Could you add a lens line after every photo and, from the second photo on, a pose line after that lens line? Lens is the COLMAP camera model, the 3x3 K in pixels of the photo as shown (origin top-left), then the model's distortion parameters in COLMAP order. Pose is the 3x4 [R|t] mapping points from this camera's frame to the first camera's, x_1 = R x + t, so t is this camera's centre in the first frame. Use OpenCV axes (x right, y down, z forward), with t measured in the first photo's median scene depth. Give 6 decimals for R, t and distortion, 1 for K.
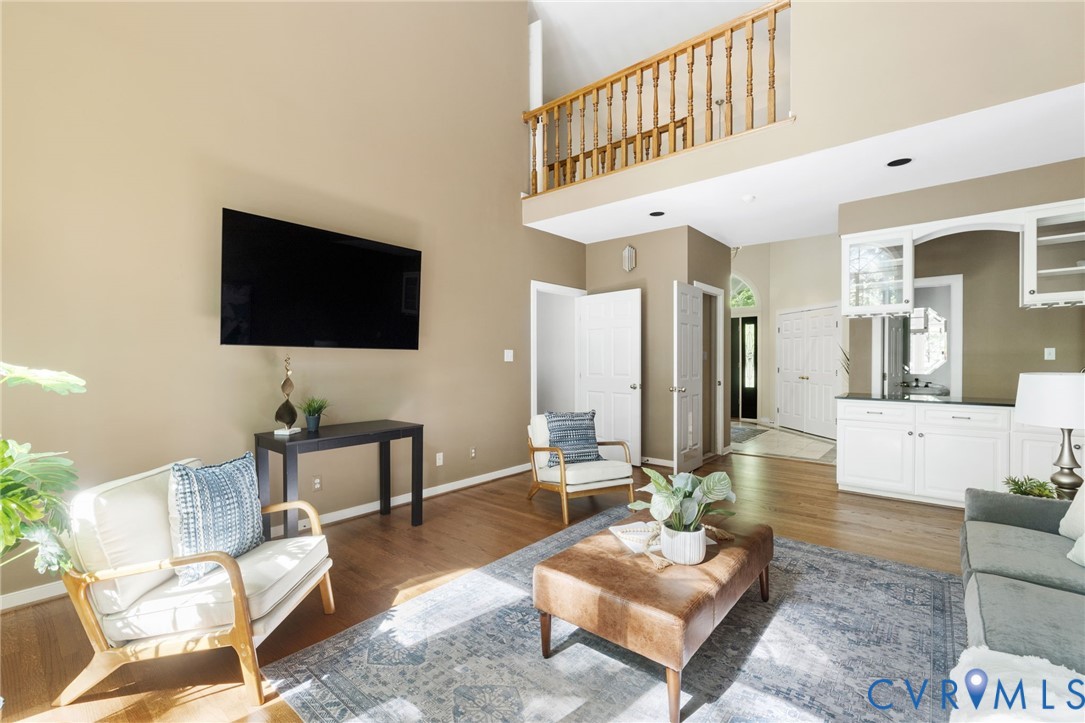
lens RADIAL K [[472.9, 0, 540.6], [0, 472.9, 356.2], [0, 0, 1]] dist [-0.001419, -0.000139]
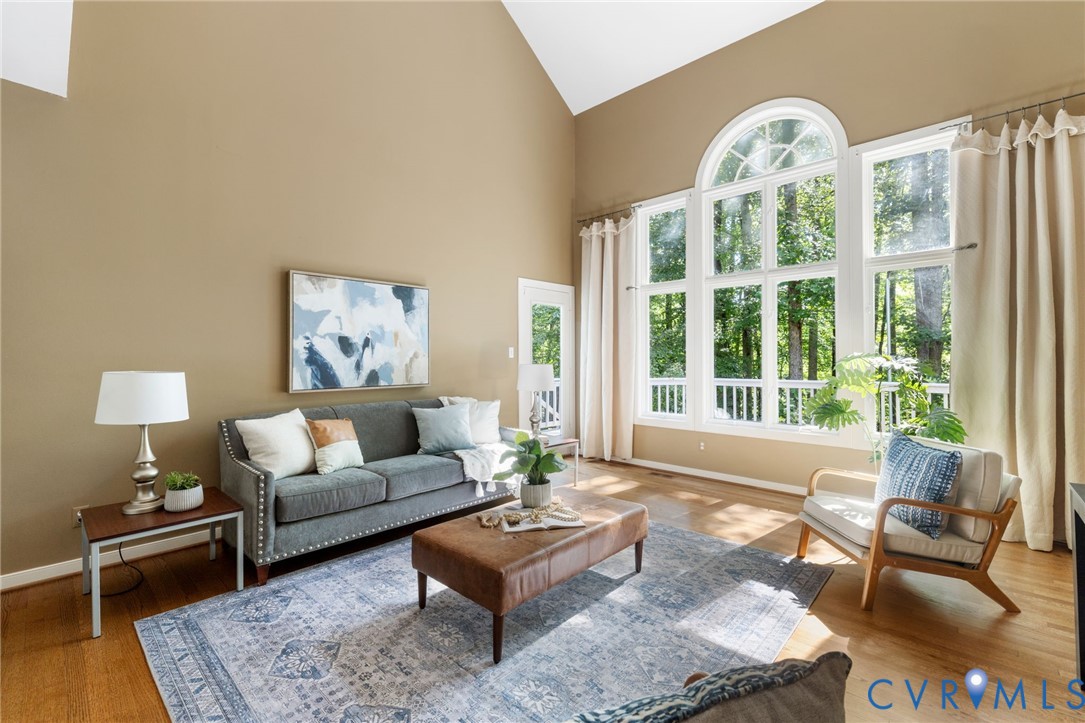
lens RADIAL K [[472.9, 0, 540.6], [0, 472.9, 356.2], [0, 0, 1]] dist [-0.001419, -0.000139]
pose [[-0.998579, 0.002599, 0.053224, 0.183480], [0.002273, 0.999978, -0.006179, 0.010936], [-0.053239, -0.006050, -0.998563, 1.977429]]
